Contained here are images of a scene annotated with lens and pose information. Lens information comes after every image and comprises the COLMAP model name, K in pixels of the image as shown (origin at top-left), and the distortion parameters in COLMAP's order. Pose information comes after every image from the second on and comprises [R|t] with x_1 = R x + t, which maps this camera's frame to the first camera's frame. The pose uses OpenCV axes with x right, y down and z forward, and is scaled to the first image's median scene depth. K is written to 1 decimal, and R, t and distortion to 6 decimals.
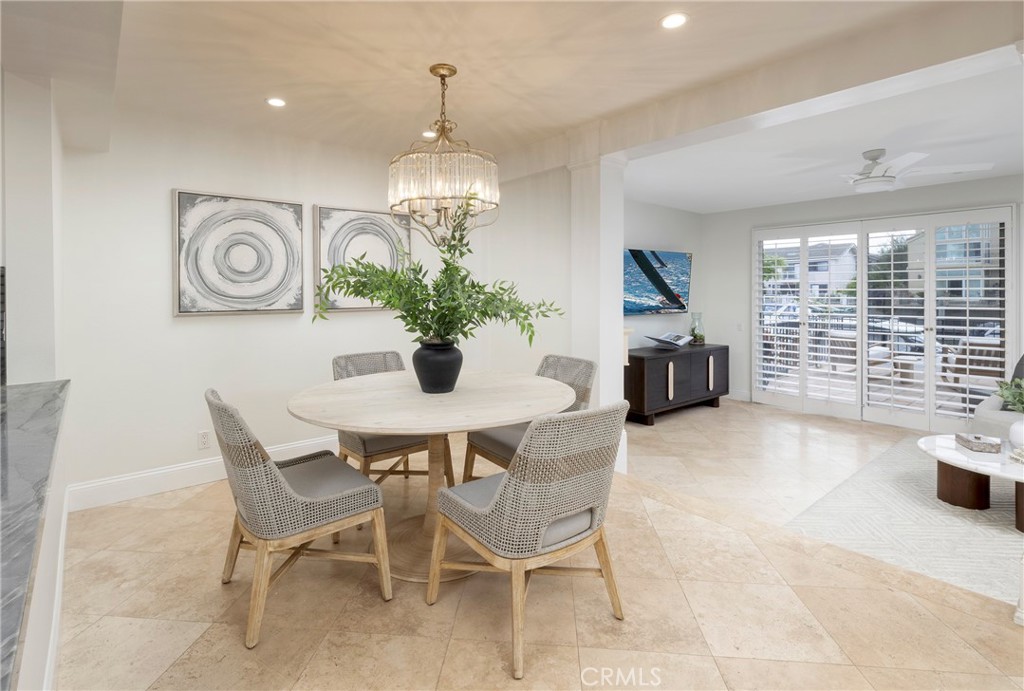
lens RADIAL K [[496.9, 0, 487.5], [0, 496.9, 294.4], [0, 0, 1]] dist [-0.002826, -0.000564]
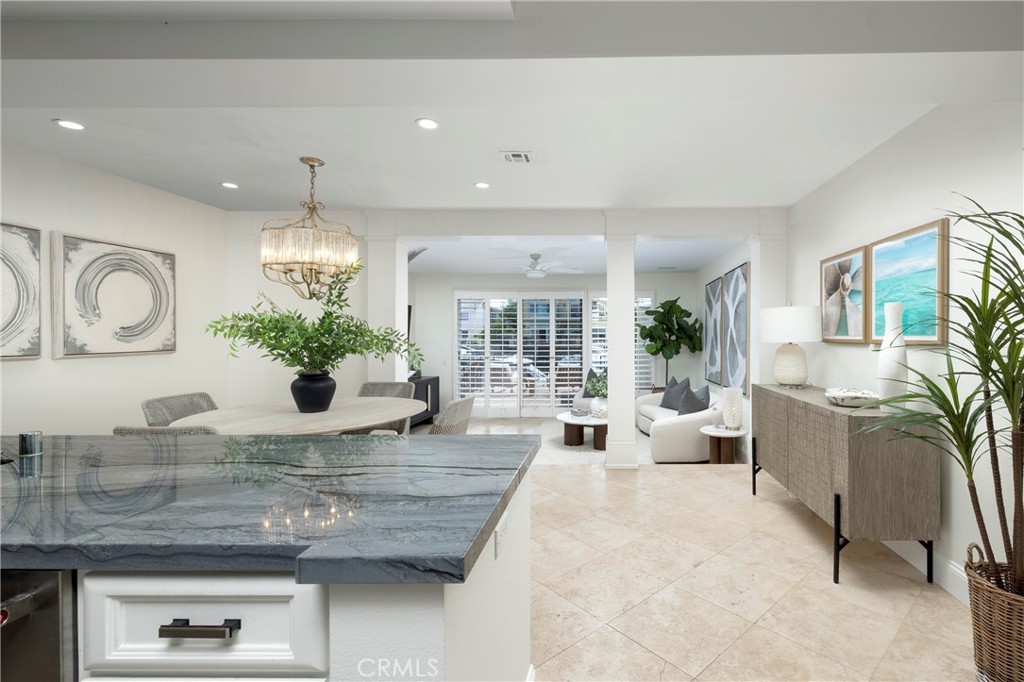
lens RADIAL K [[471.3, 0, 605.7], [0, 471.3, 339.3], [0, 0, 1]] dist [0.000816, 0.000236]
pose [[0.622257, -0.003804, 0.782803, -0.575378], [0.003700, 0.999991, 0.001918, 0.007883], [-0.782804, 0.001703, 0.622266, -0.349584]]
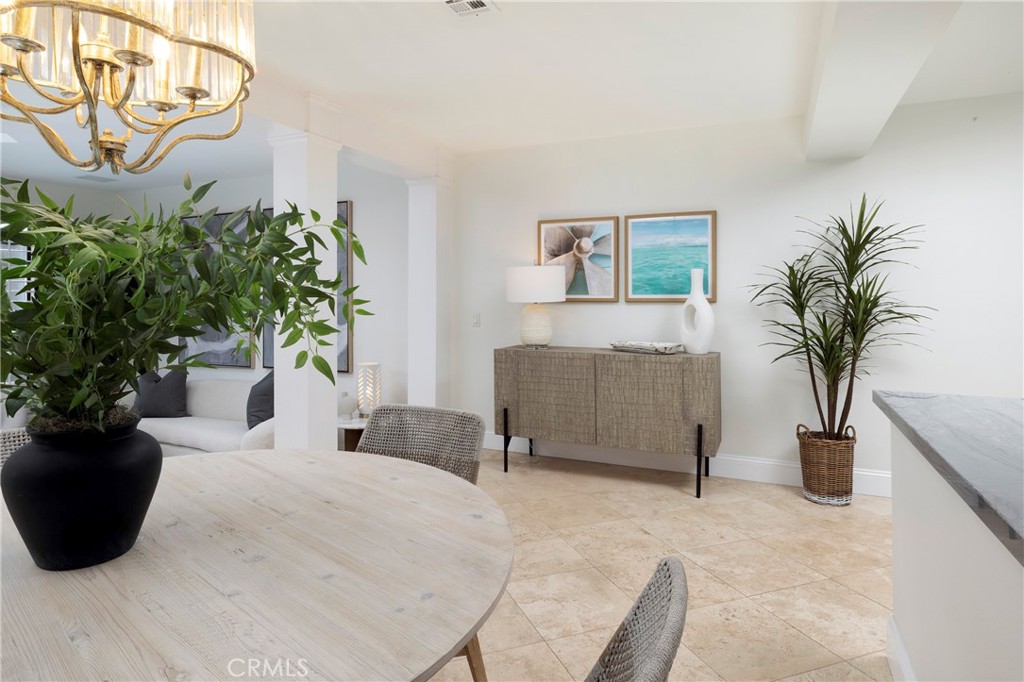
lens RADIAL K [[599.3, 0, 508.9], [0, 599.3, 293.8], [0, 0, 1]] dist [0.004818, 0.001023]
pose [[-0.461348, 0.006203, 0.887198, -0.635659], [0.009093, 0.999956, -0.002263, 0.001974], [-0.887173, 0.007023, -0.461384, 0.940653]]
